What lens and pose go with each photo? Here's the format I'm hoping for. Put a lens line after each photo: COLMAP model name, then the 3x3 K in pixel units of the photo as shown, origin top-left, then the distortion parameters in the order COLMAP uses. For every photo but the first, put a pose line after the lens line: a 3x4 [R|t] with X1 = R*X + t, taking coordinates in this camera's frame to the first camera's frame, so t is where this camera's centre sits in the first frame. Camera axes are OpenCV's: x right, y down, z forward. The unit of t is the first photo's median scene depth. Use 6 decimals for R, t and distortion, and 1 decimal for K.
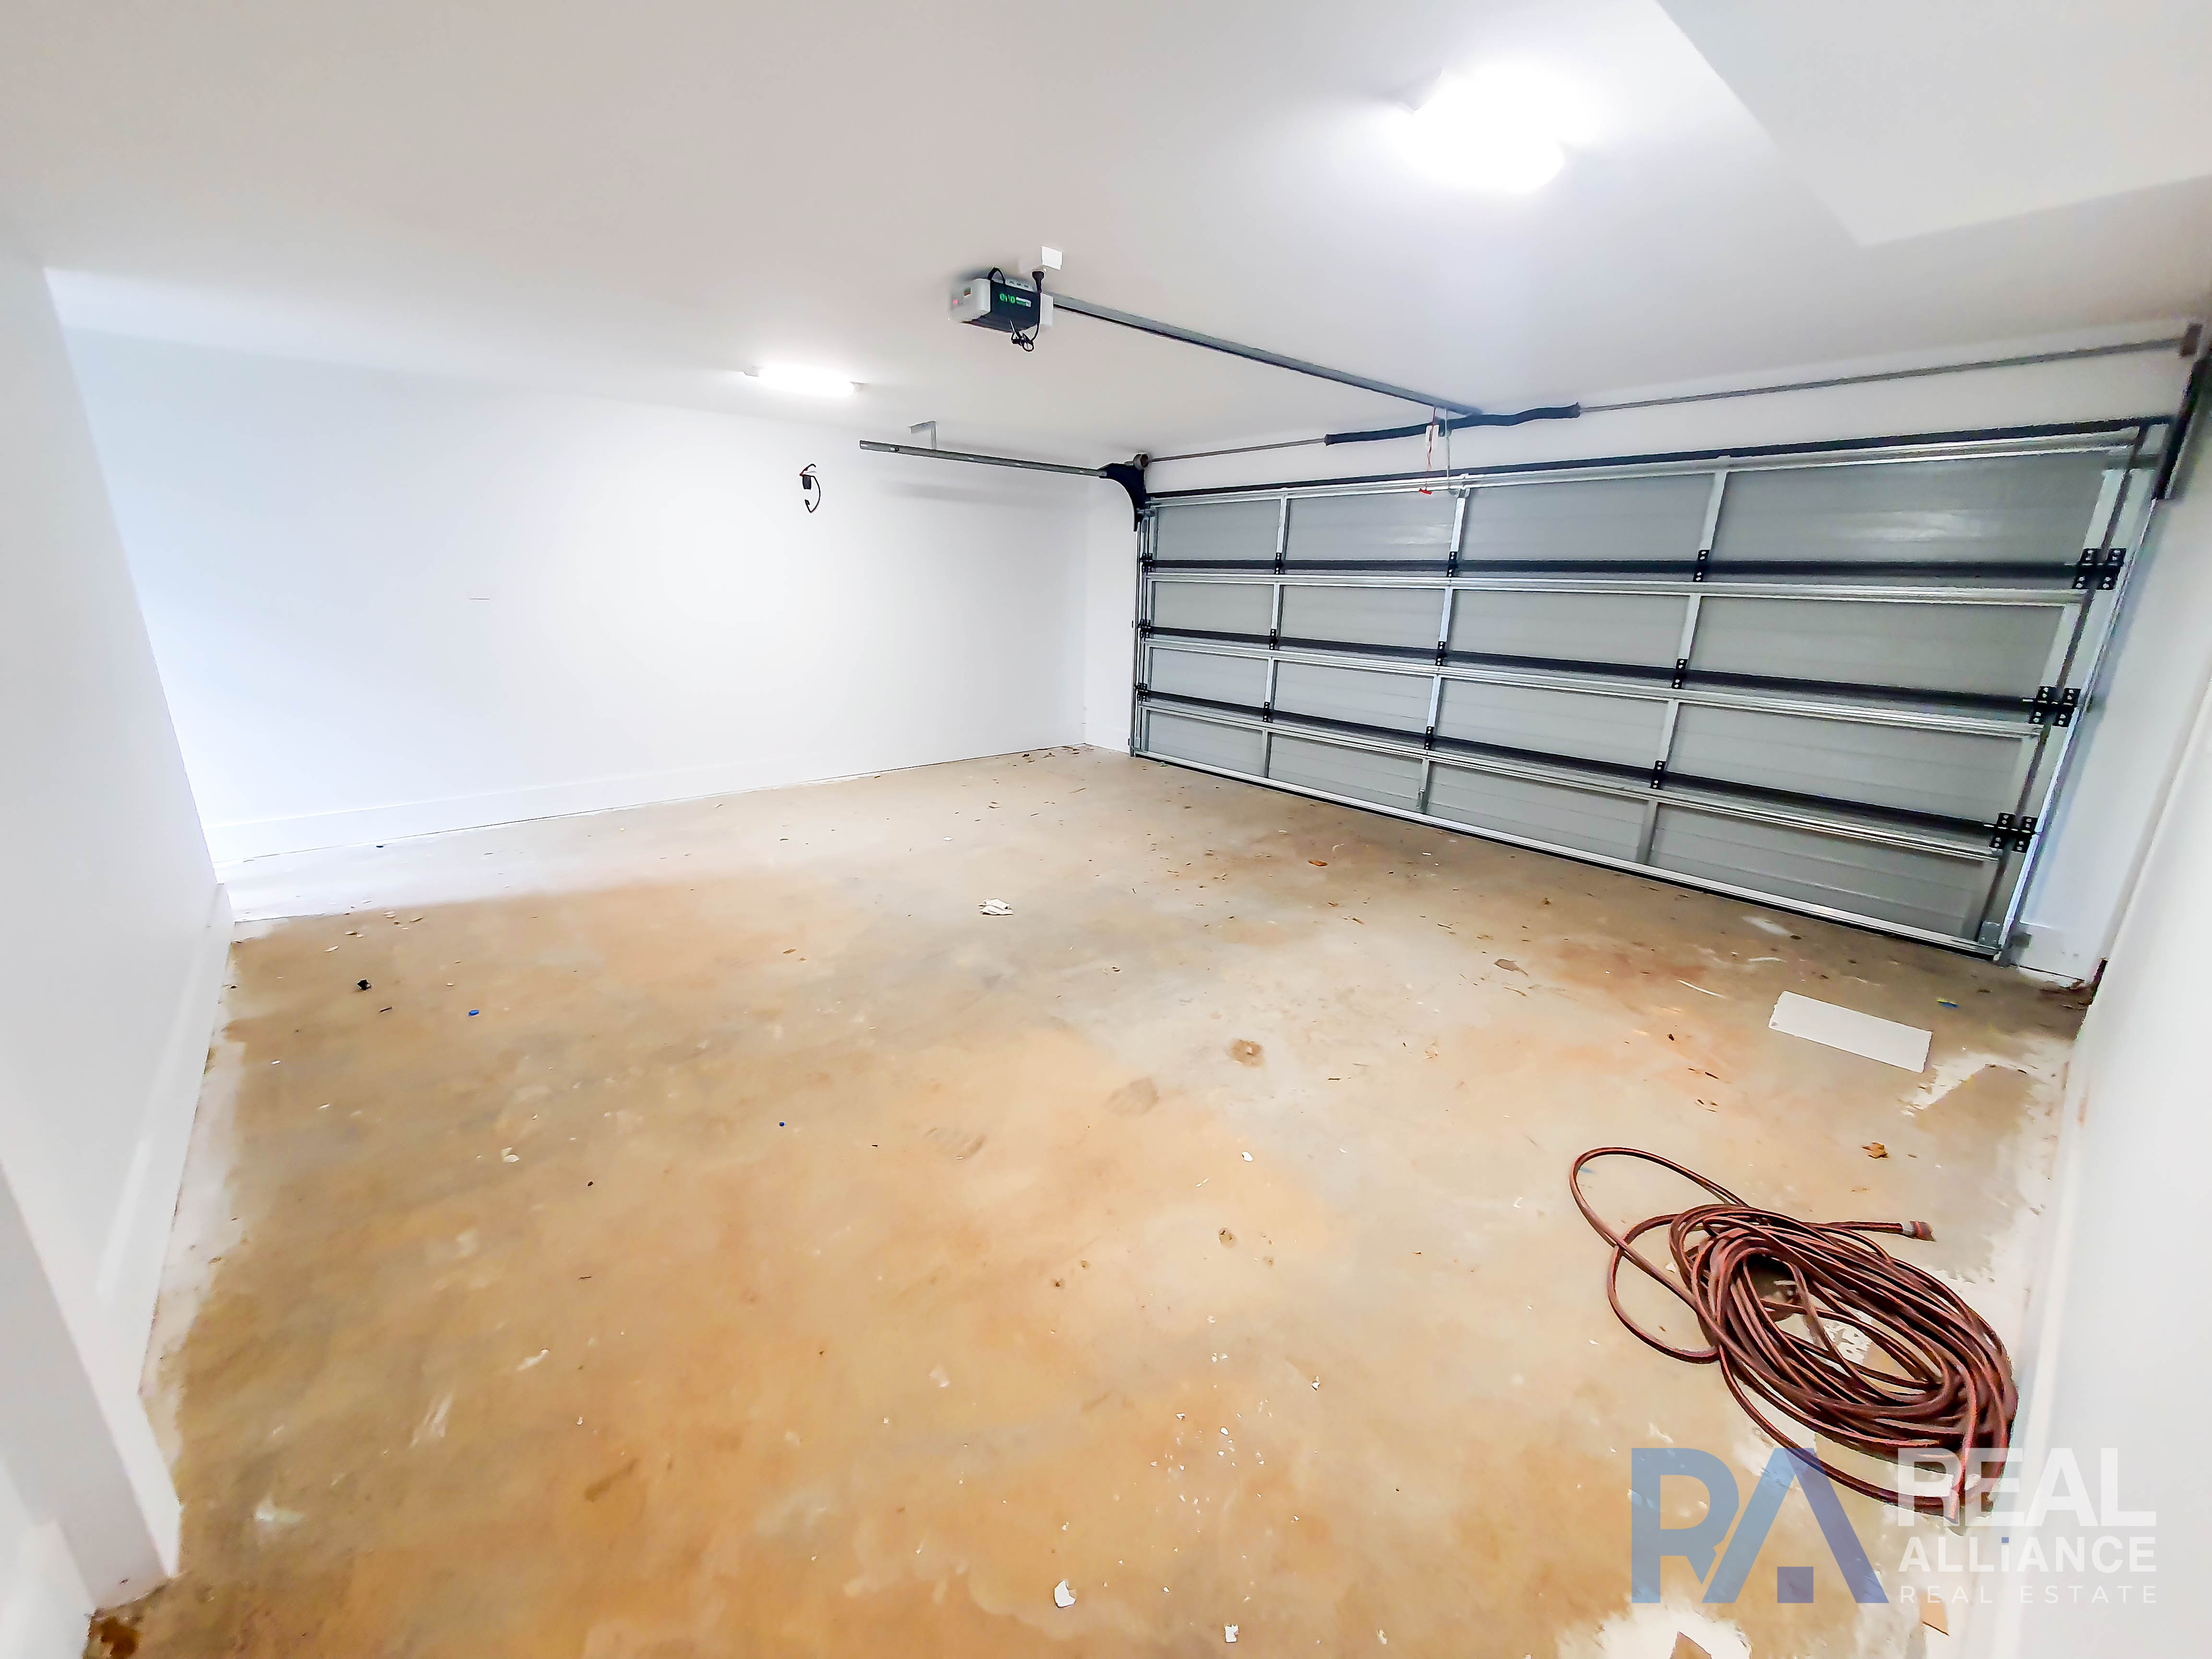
lens RADIAL K [[883.5, 0, 1101.8], [0, 883.5, 837.5], [0, 0, 1]] dist [-0.001111, -0.001299]
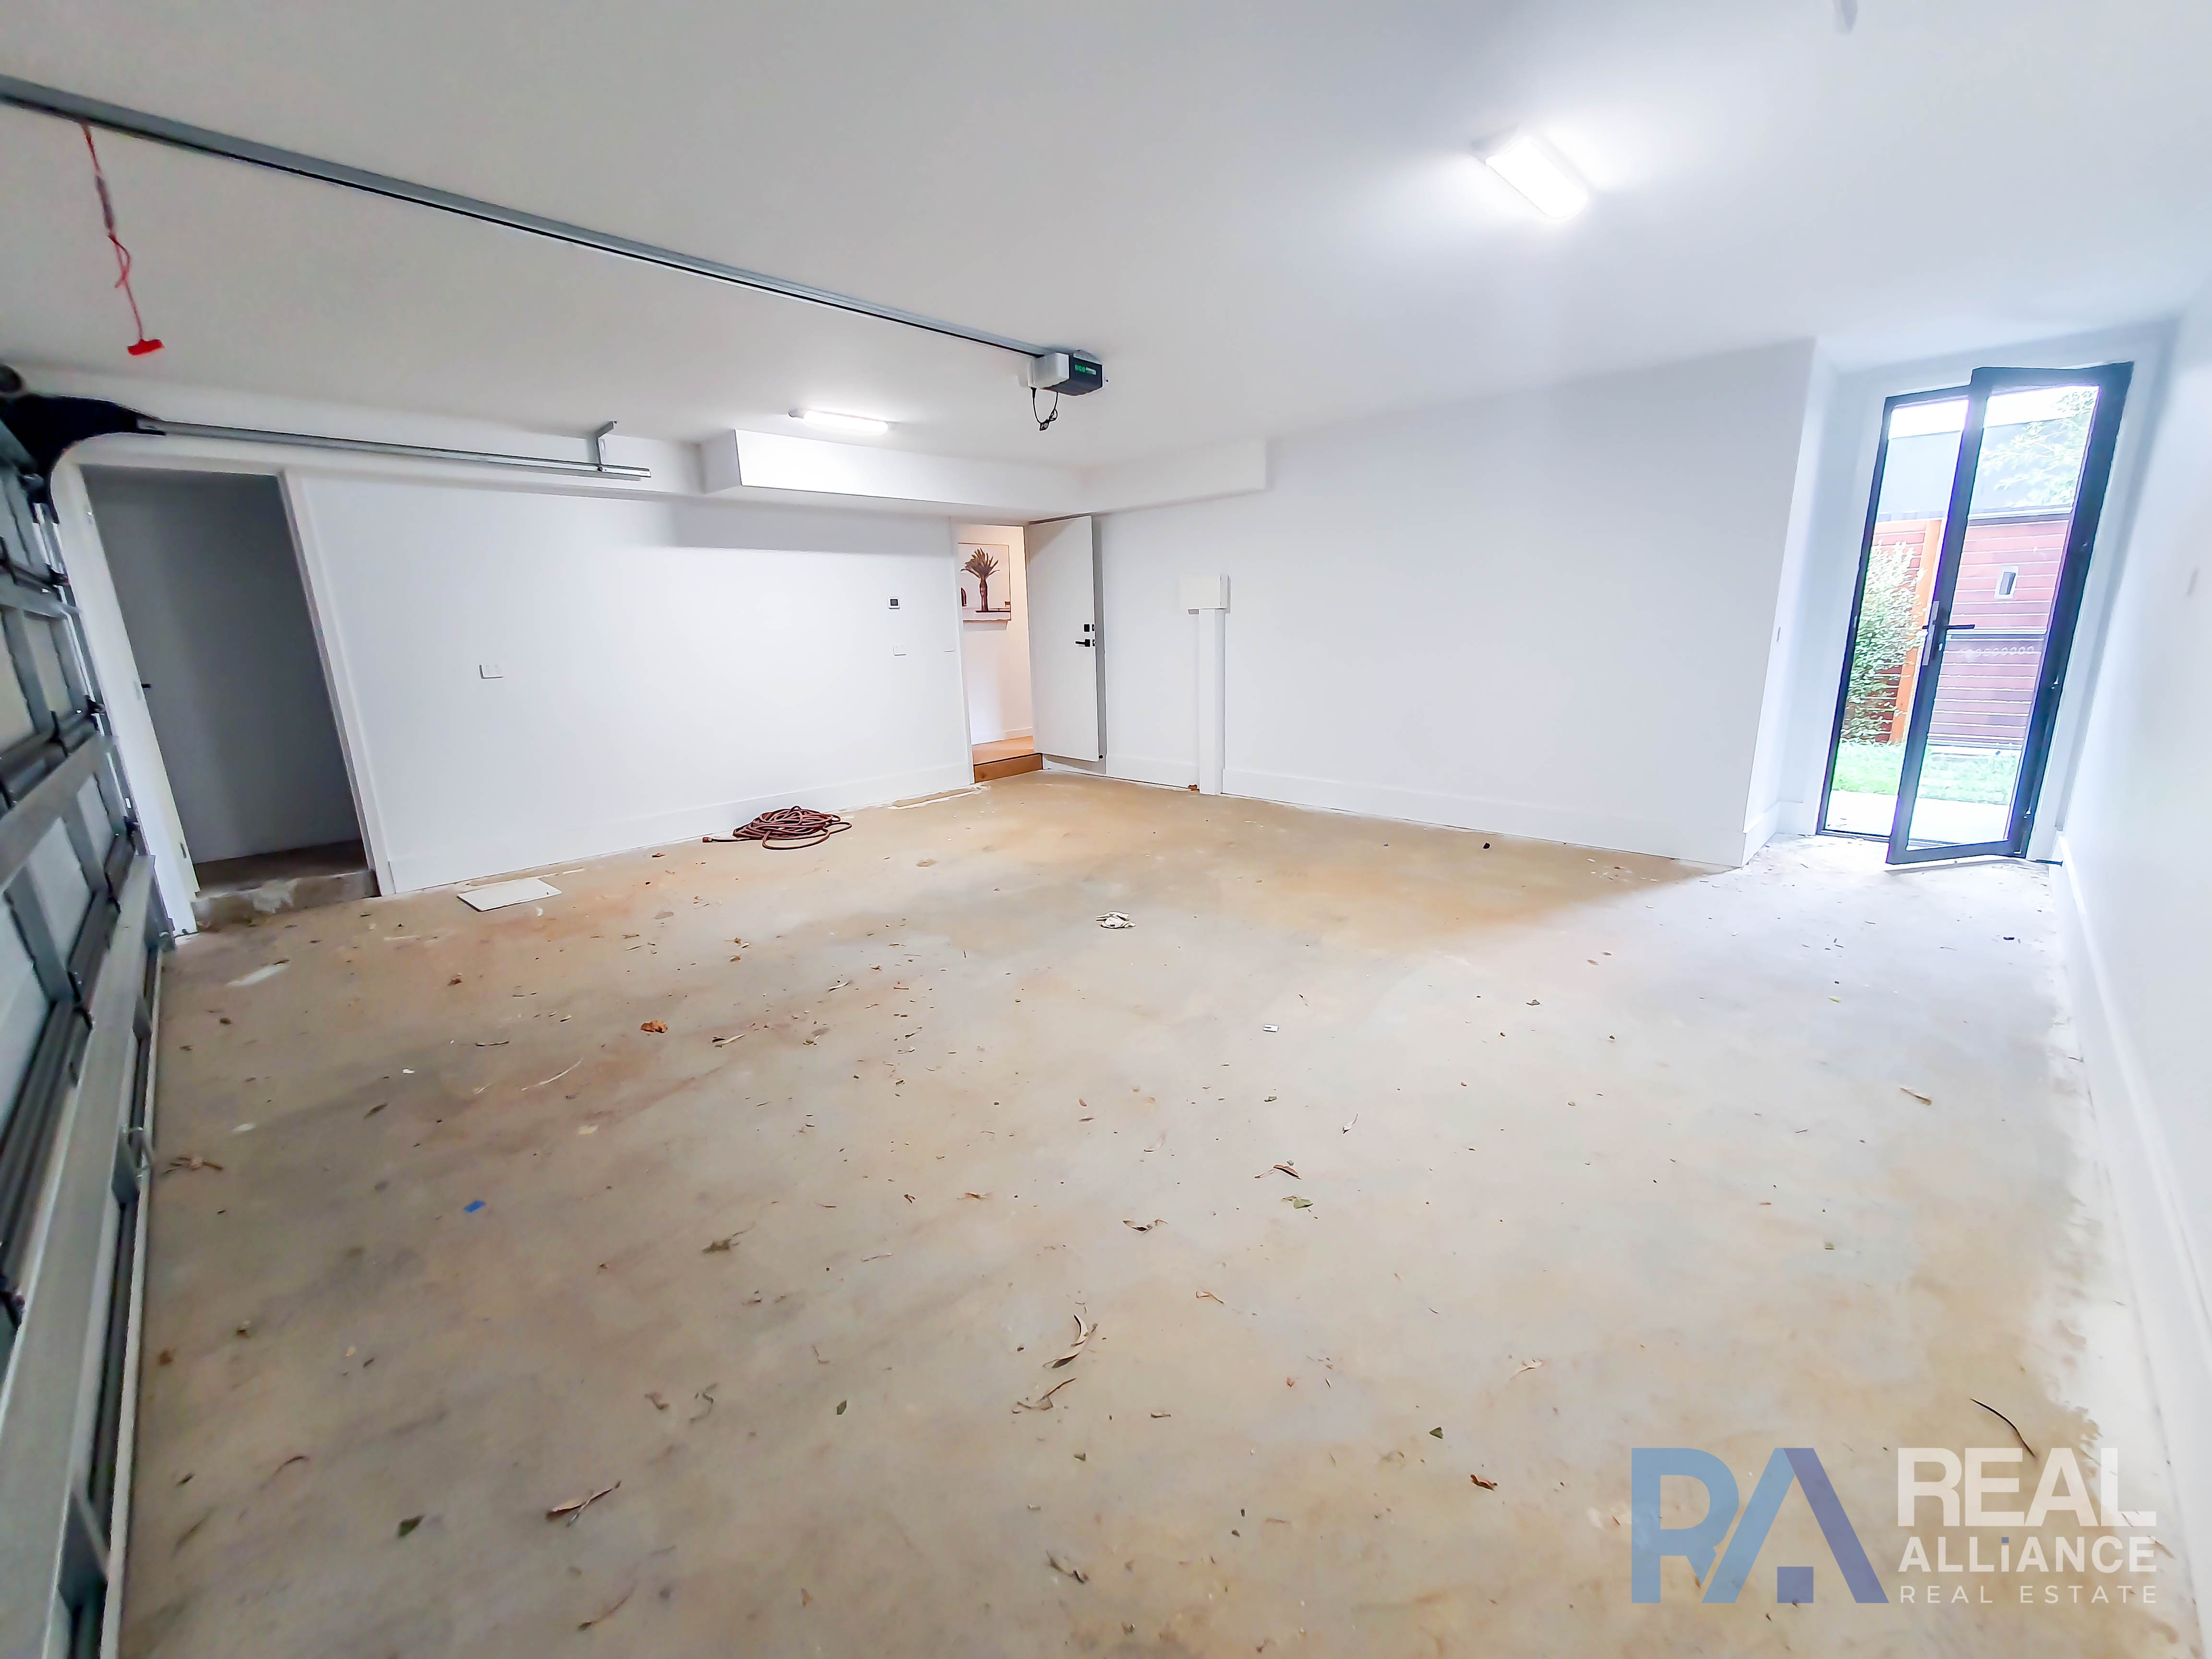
lens RADIAL K [[883.5, 0, 1107.1], [0, 883.5, 830.6], [0, 0, 1]] dist [-0.001111, -0.001299]
pose [[-0.995553, 0.036415, -0.086886, -0.031722], [-0.011150, 0.870243, 0.492496, -0.504725], [0.093546, 0.491274, -0.865967, 1.879315]]
